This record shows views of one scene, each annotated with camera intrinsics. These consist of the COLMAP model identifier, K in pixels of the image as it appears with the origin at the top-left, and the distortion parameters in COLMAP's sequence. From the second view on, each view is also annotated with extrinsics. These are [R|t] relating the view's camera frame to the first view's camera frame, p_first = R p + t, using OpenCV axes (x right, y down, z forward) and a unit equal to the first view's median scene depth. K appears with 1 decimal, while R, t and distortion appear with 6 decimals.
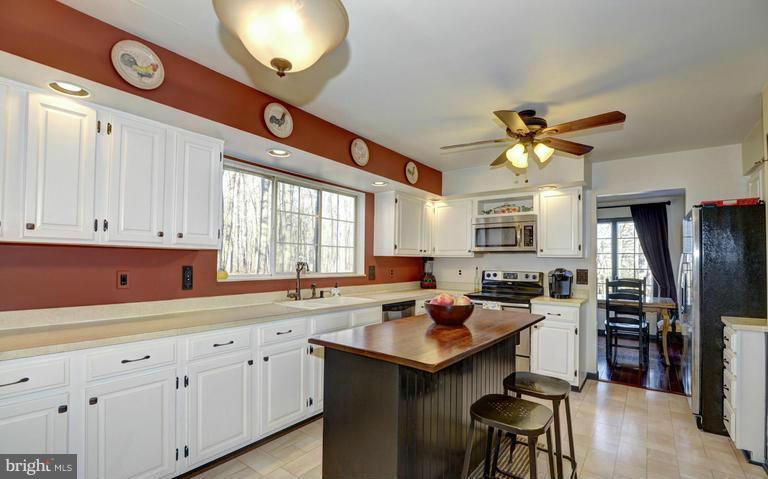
lens RADIAL K [[350.4, 0, 385.3], [0, 350.4, 251.5], [0, 0, 1]] dist [-0.019915, -0.000466]
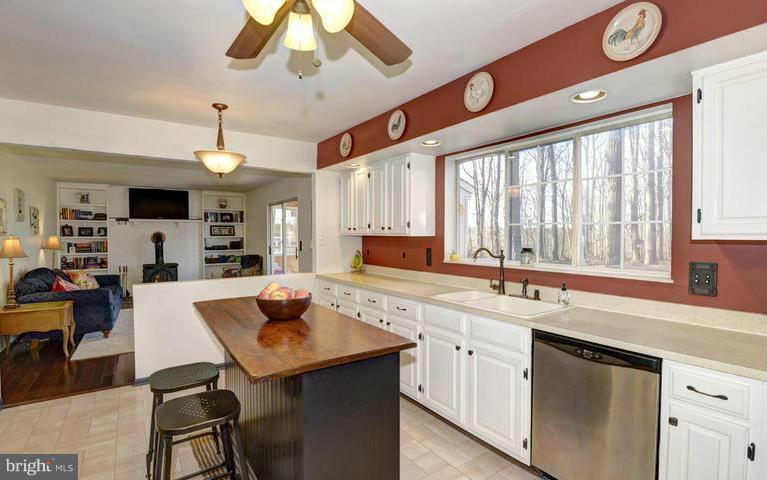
lens RADIAL K [[362.4, 0, 383.5], [0, 362.4, 240.0], [0, 0, 1]] dist [-0.021549, -0.000684]
pose [[-0.316123, 0.007874, -0.948685, 0.550257], [0.026943, 0.999637, -0.000681, 0.003624], [0.948335, -0.025776, -0.316221, 0.856355]]
